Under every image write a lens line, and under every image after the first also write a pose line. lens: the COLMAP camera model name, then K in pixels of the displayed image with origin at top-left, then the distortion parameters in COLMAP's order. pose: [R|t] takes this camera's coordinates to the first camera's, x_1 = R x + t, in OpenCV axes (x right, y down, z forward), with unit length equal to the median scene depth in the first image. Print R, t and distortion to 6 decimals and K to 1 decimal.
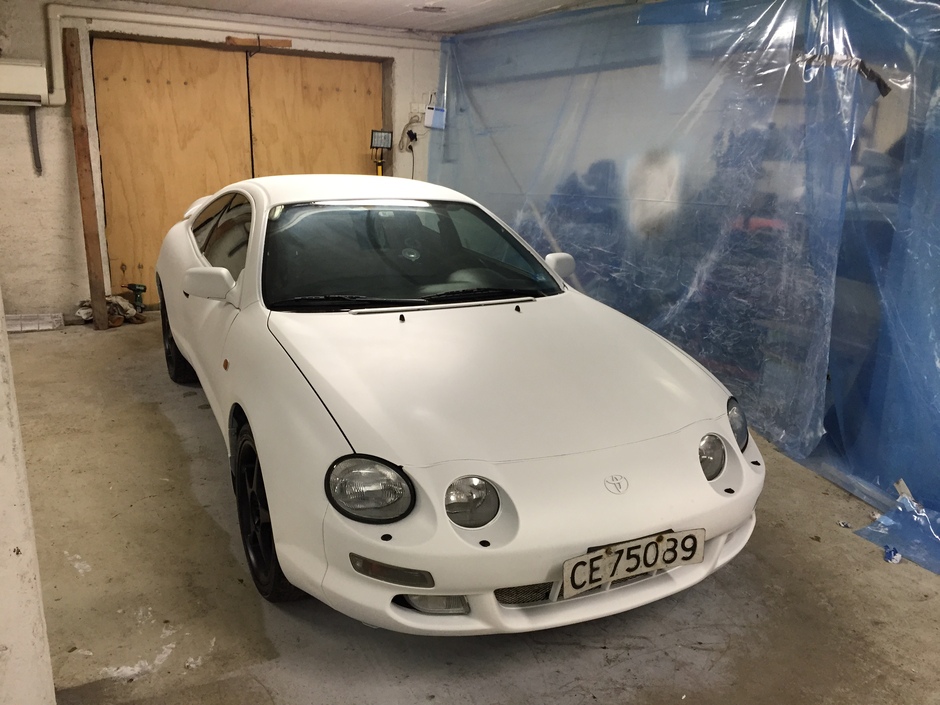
lens RADIAL K [[802.3, 0, 473.7], [0, 802.3, 353.5], [0, 0, 1]] dist [0.078233, -0.112719]
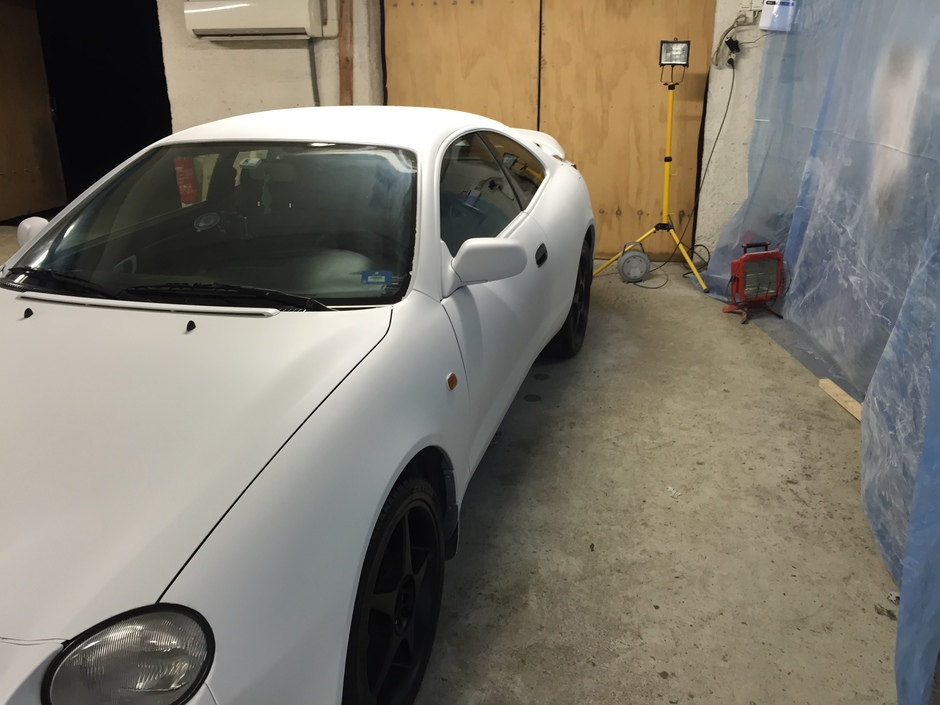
lens RADIAL K [[802.3, 0, 478.5], [0, 802.3, 351.4], [0, 0, 1]] dist [0.078233, -0.112719]
pose [[0.726849, 0.190671, -0.659799, 0.351698], [-0.135598, 0.981620, 0.134294, -0.083843], [0.673278, -0.008144, 0.739344, 0.380132]]
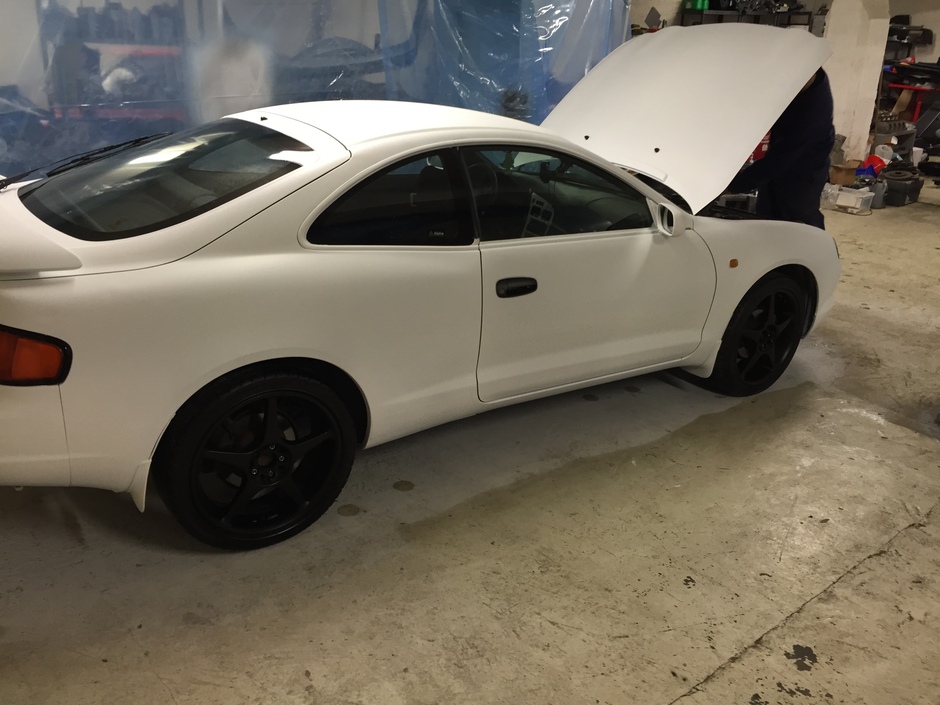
lens RADIAL K [[802.3, 0, 470.4], [0, 802.3, 354.4], [0, 0, 1]] dist [0.078233, -0.112719]
pose [[-0.144484, -0.402422, 0.903981, -0.703733], [0.221298, 0.877285, 0.425908, -0.235043], [-0.964444, 0.261586, -0.037699, 0.741975]]
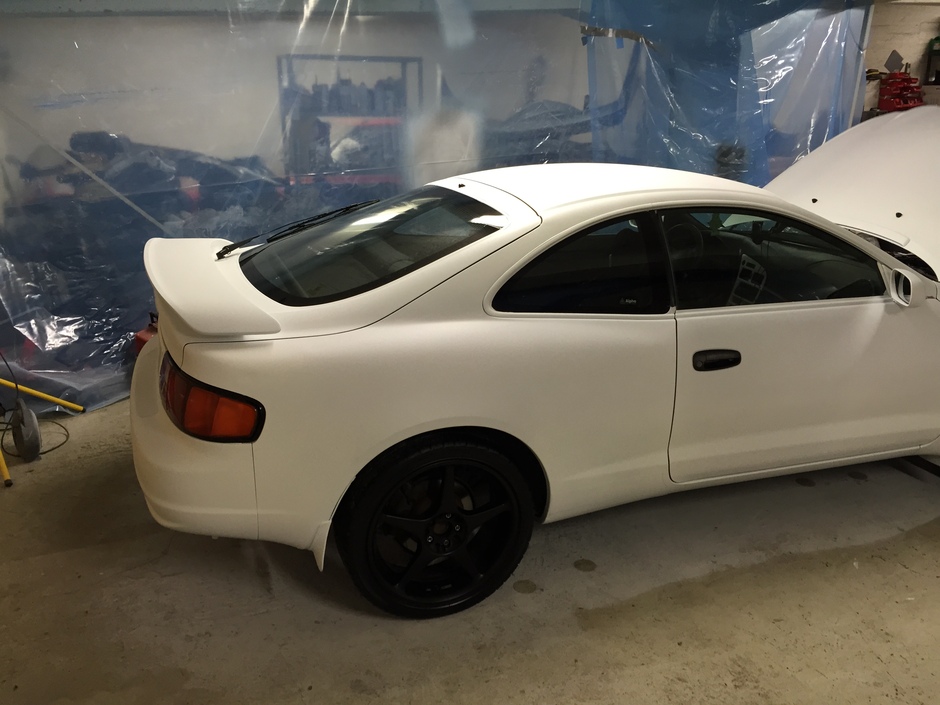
lens RADIAL K [[802.3, 0, 465.8], [0, 802.3, 353.5], [0, 0, 1]] dist [0.078233, -0.112719]
pose [[0.111631, -0.343657, 0.932437, -0.682361], [0.277084, 0.911854, 0.302899, -0.234417], [-0.954339, 0.224550, 0.197013, 0.729716]]
